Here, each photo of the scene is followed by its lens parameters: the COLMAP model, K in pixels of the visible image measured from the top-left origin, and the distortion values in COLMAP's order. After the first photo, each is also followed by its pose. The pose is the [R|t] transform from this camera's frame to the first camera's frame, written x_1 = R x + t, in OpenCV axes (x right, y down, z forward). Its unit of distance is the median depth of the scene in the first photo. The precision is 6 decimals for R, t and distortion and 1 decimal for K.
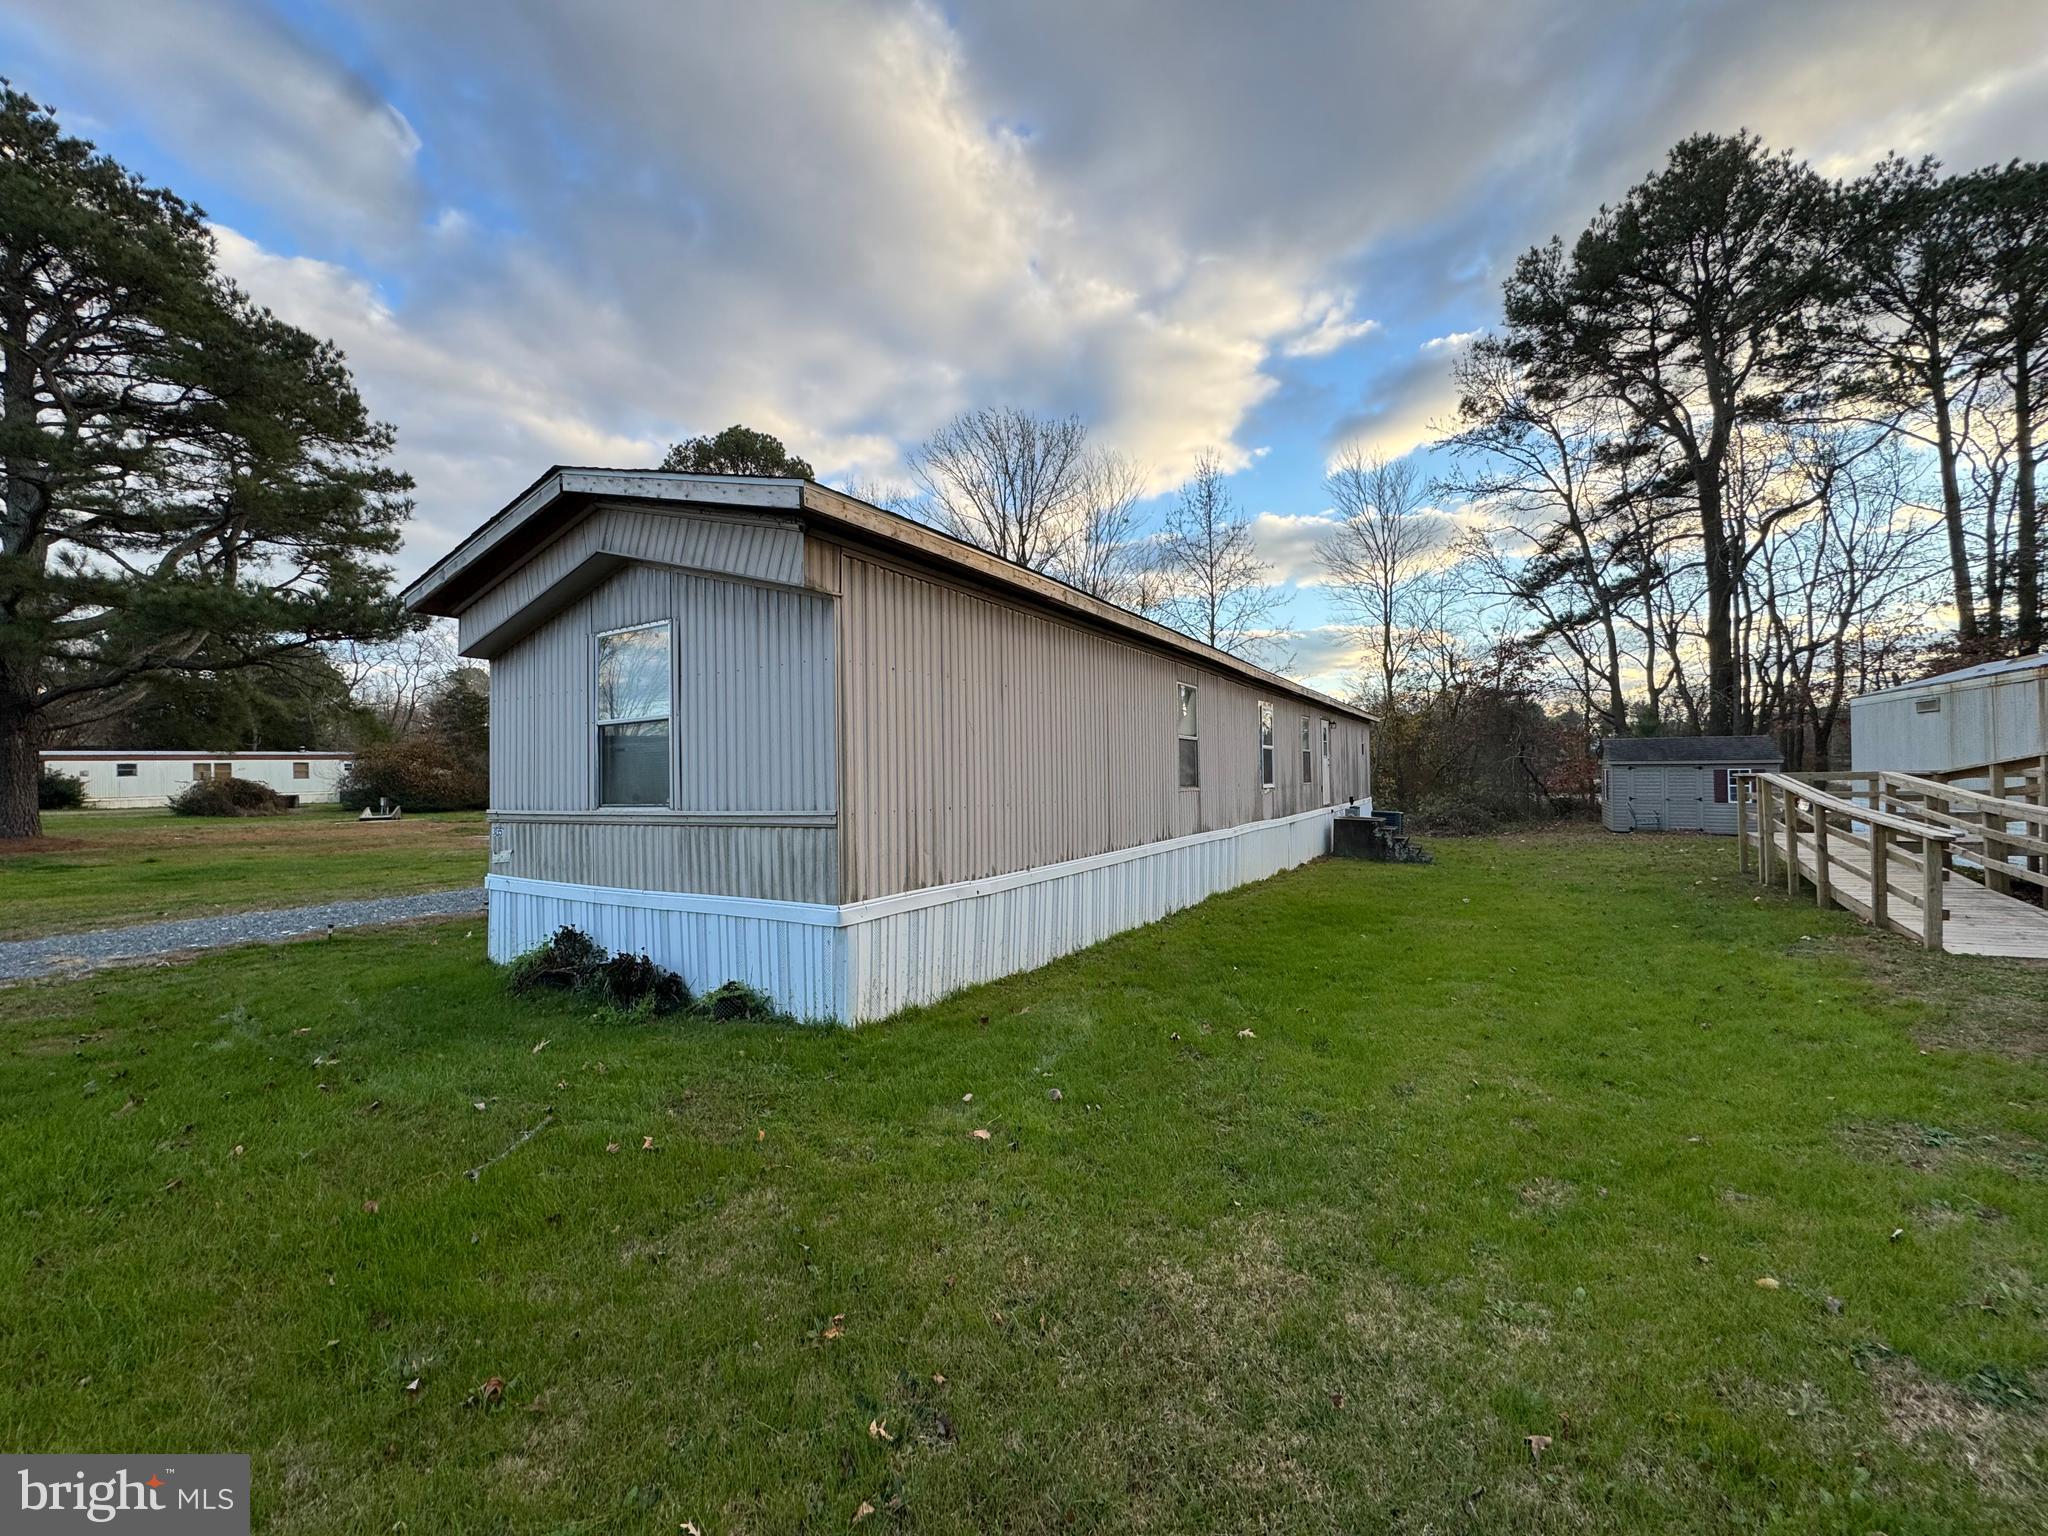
lens RADIAL K [[813.5, 0, 1021.9], [0, 813.5, 764.1], [0, 0, 1]] dist [-0.003501, 0.000321]
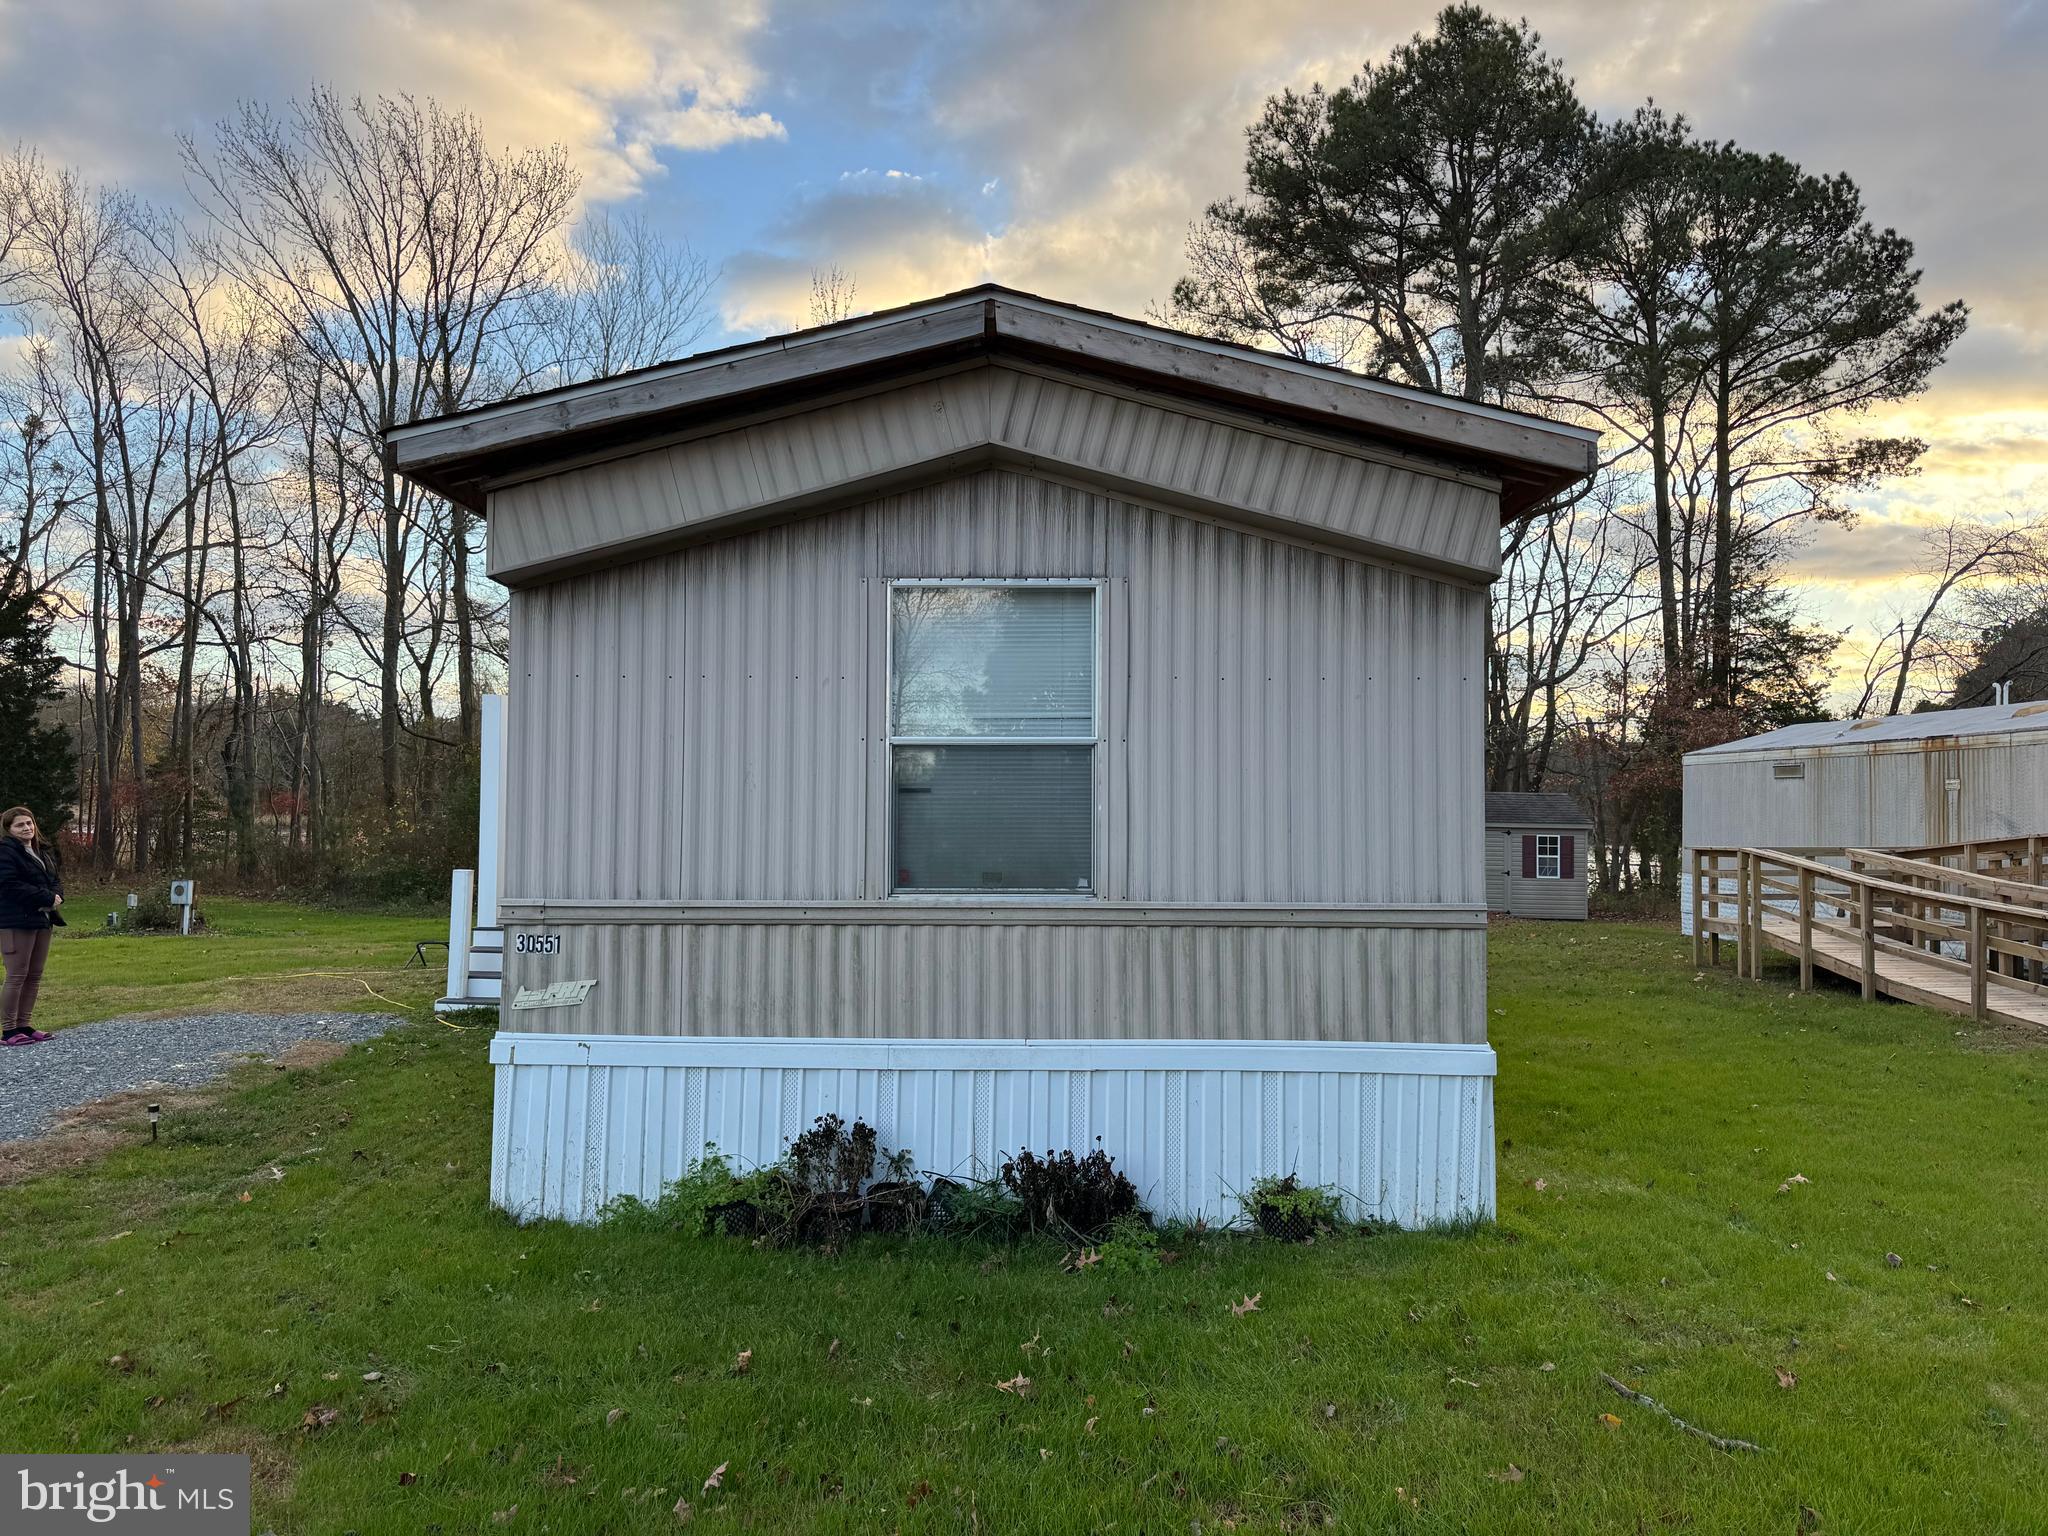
lens RADIAL K [[1437.7, 0, 1015.6], [0, 1437.7, 760.9], [0, 0, 1]] dist [0.050319, -0.042666]
pose [[0.868546, 0.045757, 0.493492, -0.187023], [-0.033723, 0.998877, -0.033265, -0.001276], [-0.494460, 0.012250, 0.869114, 0.023204]]
